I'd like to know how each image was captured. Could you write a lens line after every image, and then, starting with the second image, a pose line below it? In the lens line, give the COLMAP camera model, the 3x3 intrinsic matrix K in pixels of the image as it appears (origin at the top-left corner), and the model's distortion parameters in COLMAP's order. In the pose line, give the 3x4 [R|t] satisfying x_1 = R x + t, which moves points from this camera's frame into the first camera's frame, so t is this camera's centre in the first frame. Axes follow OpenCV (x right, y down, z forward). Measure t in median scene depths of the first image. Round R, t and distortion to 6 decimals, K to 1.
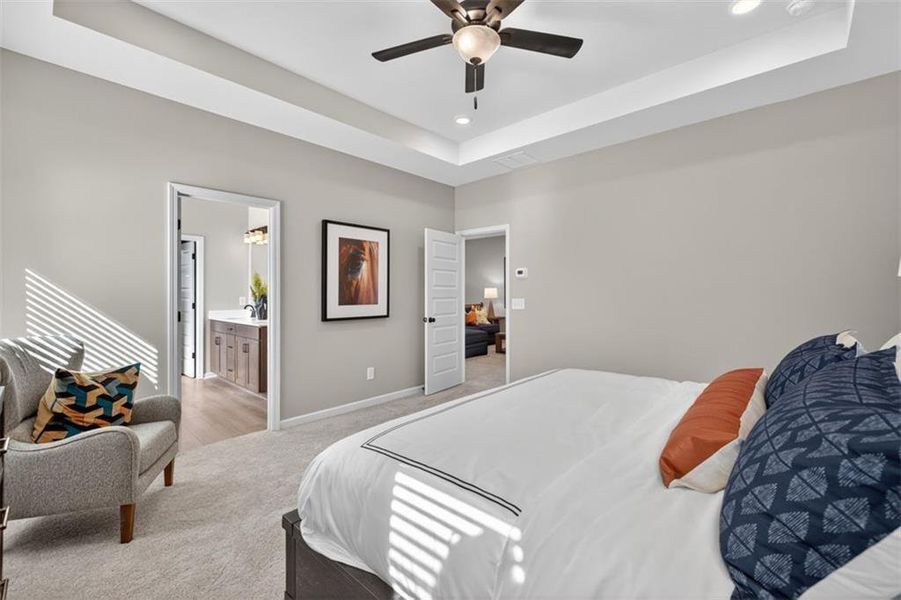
lens RADIAL K [[379.8, 0, 454.1], [0, 379.8, 295.6], [0, 0, 1]] dist [0.011268, -0.001669]
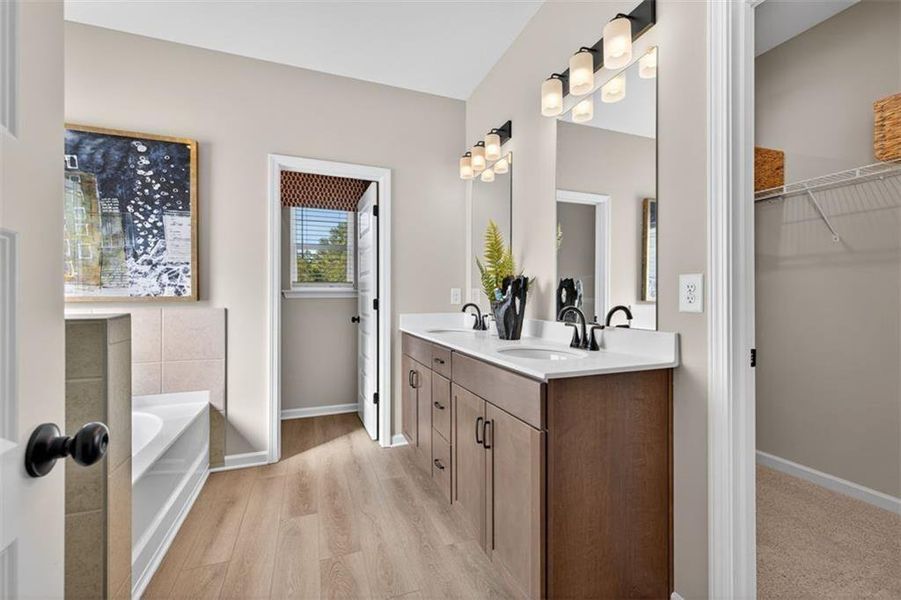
lens RADIAL K [[379.8, 0, 449.7], [0, 379.8, 298.2], [0, 0, 1]] dist [0.011268, -0.001669]
pose [[0.892640, 0.002408, -0.450765, -0.354660], [-0.002356, 0.999997, 0.000676, 0.017613], [0.450765, 0.000459, 0.892643, 0.578007]]
